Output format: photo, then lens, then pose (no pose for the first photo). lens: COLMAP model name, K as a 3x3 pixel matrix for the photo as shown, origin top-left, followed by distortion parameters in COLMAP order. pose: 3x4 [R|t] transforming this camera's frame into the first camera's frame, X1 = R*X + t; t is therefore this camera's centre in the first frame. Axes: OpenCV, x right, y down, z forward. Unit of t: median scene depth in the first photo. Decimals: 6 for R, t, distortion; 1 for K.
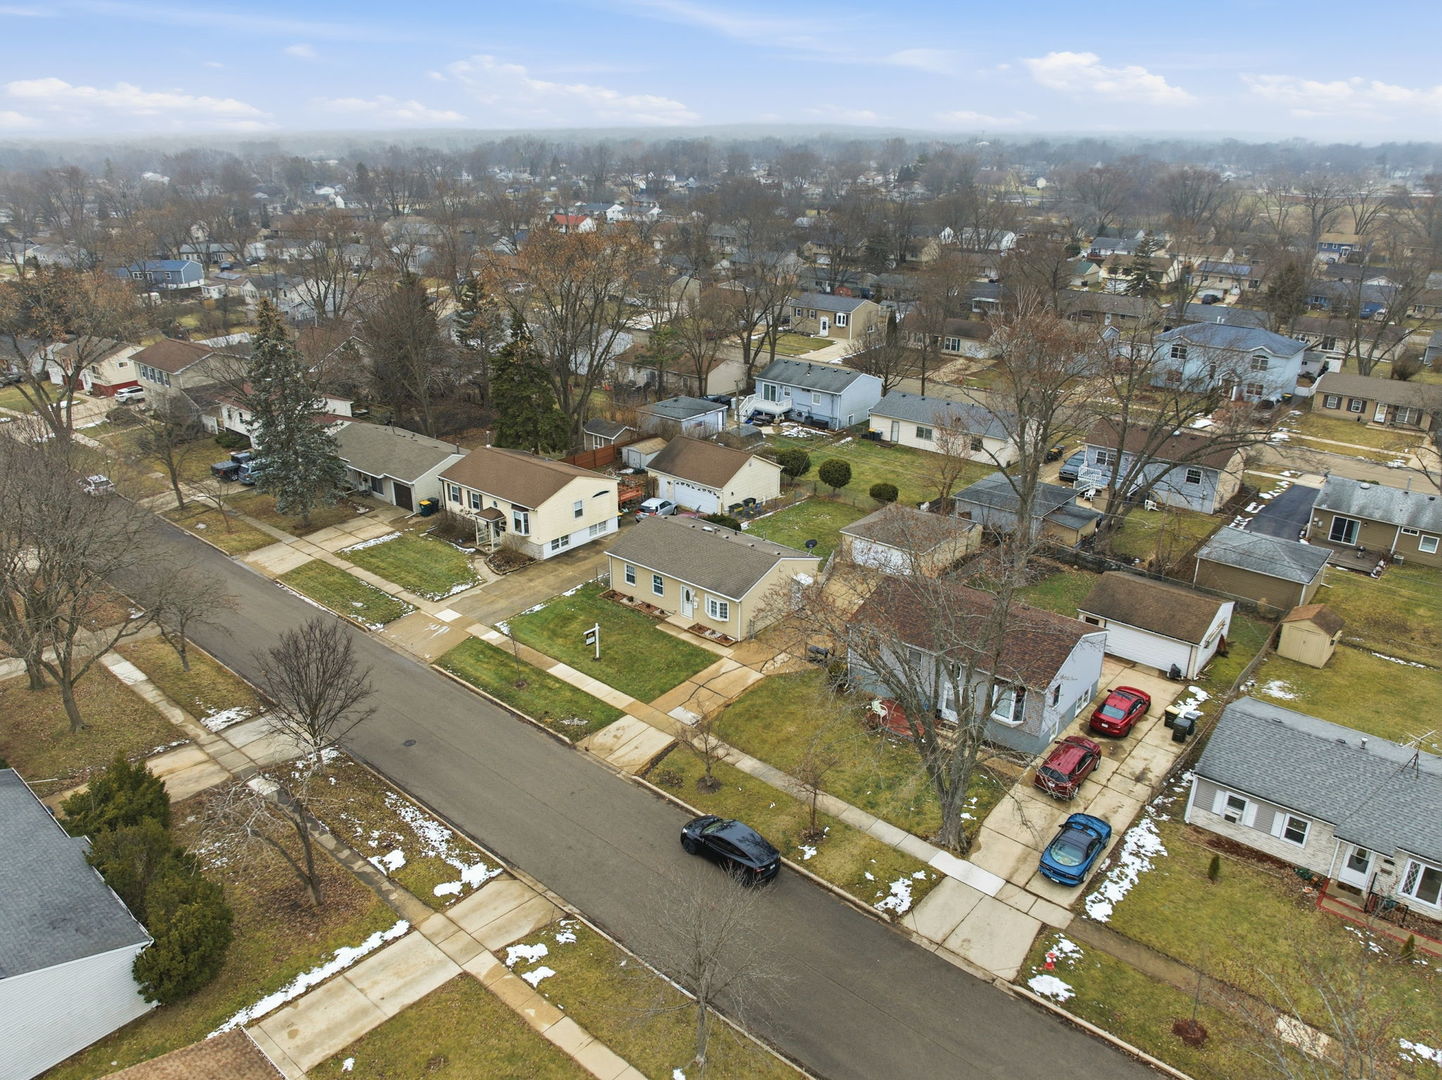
lens RADIAL K [[1021.6, 0, 721.0], [0, 1021.6, 540.0], [0, 0, 1]] dist [-0.034496, 0.000527]
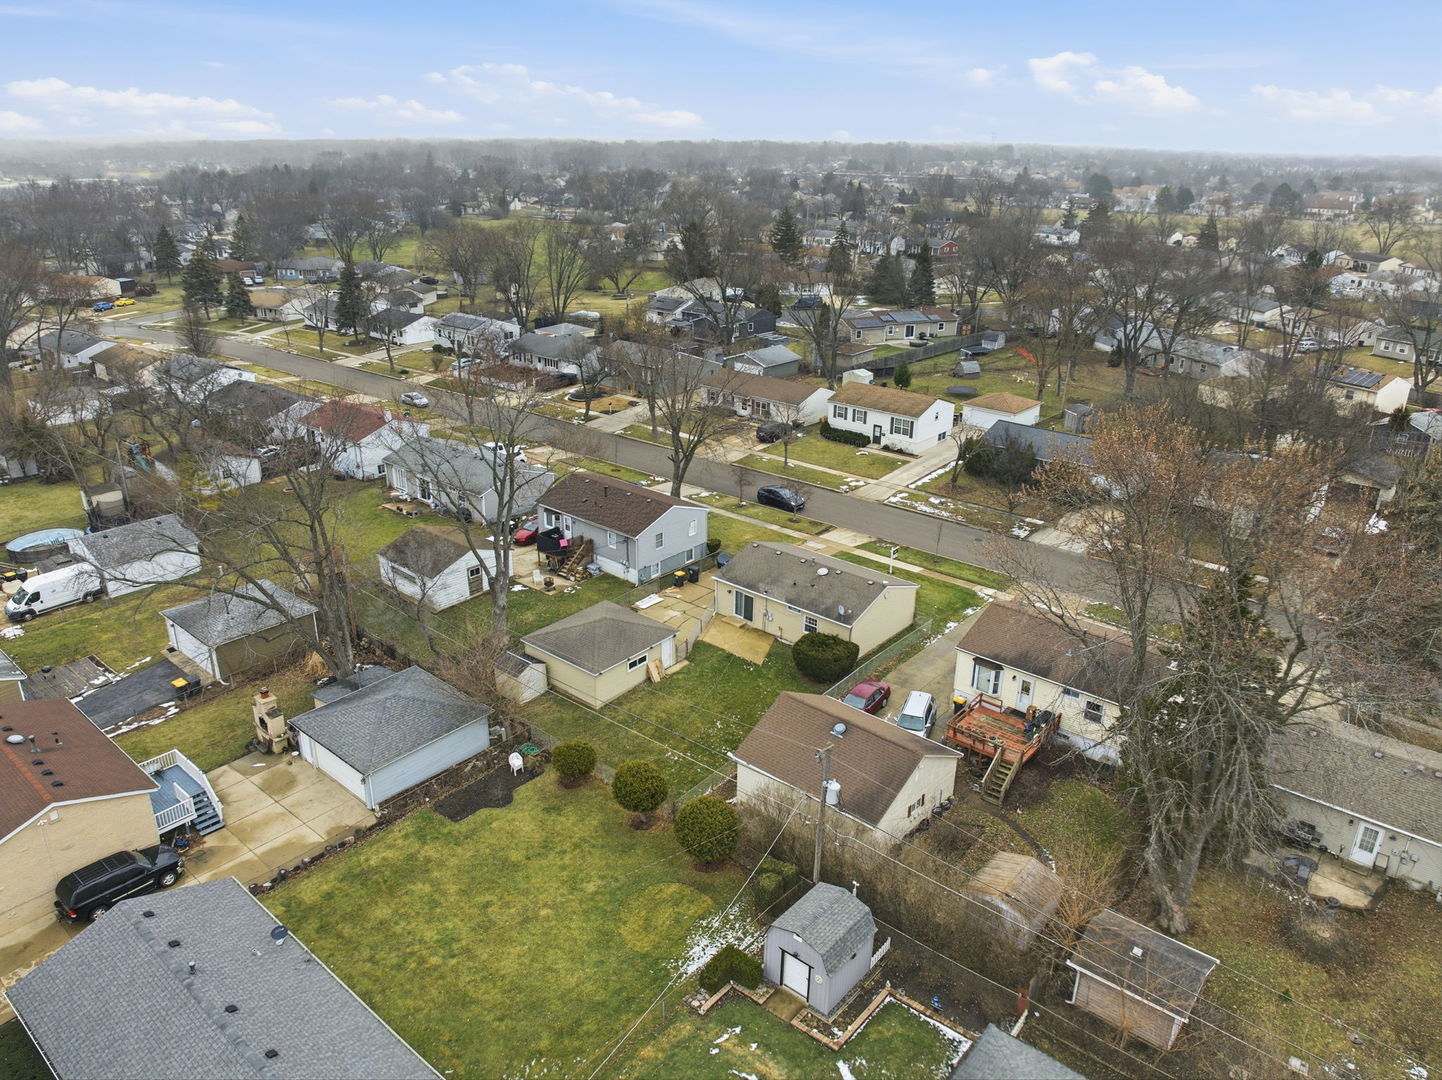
lens RADIAL K [[1021.6, 0, 721.0], [0, 1021.6, 540.0], [0, 0, 1]] dist [-0.034496, 0.000527]
pose [[-0.999867, -0.015779, -0.004023, 0.101126], [-0.014120, 0.717046, 0.696883, -0.810946], [-0.008111, 0.696847, -0.717174, 1.871388]]
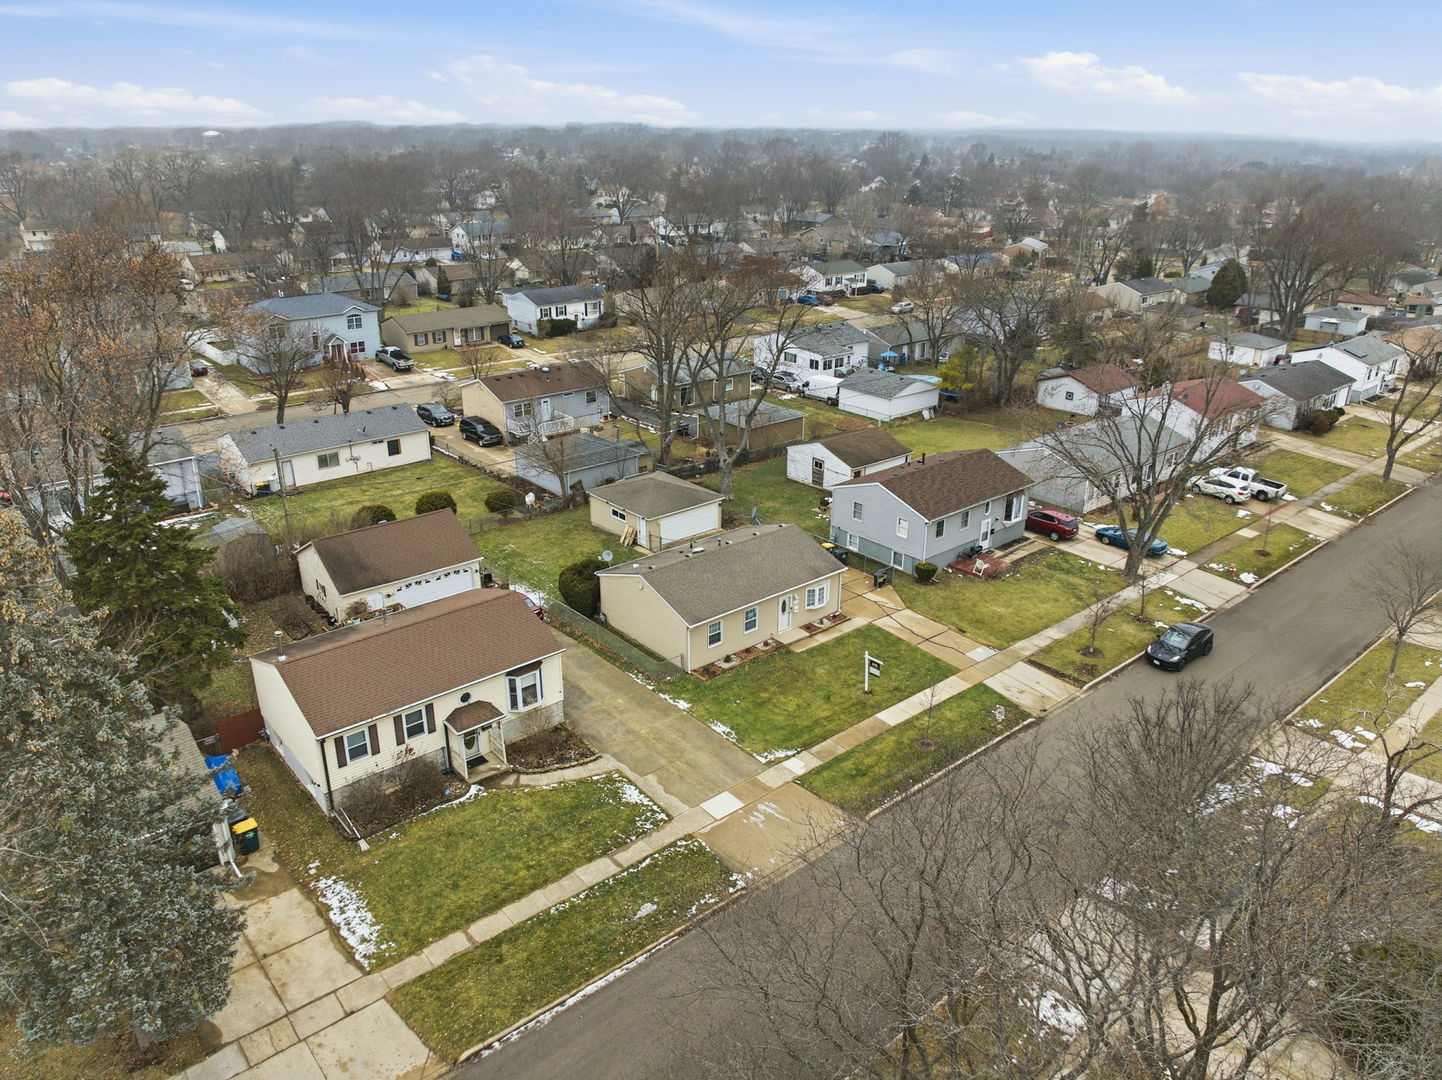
lens RADIAL K [[1026.2, 0, 721.0], [0, 1026.2, 540.0], [0, 0, 1]] dist [-0.043824, -0.005256]
pose [[0.155819, -0.373359, 0.914507, -0.851251], [0.366957, 0.881439, 0.297335, -0.285918], [-0.917095, 0.289255, 0.274352, 0.821125]]
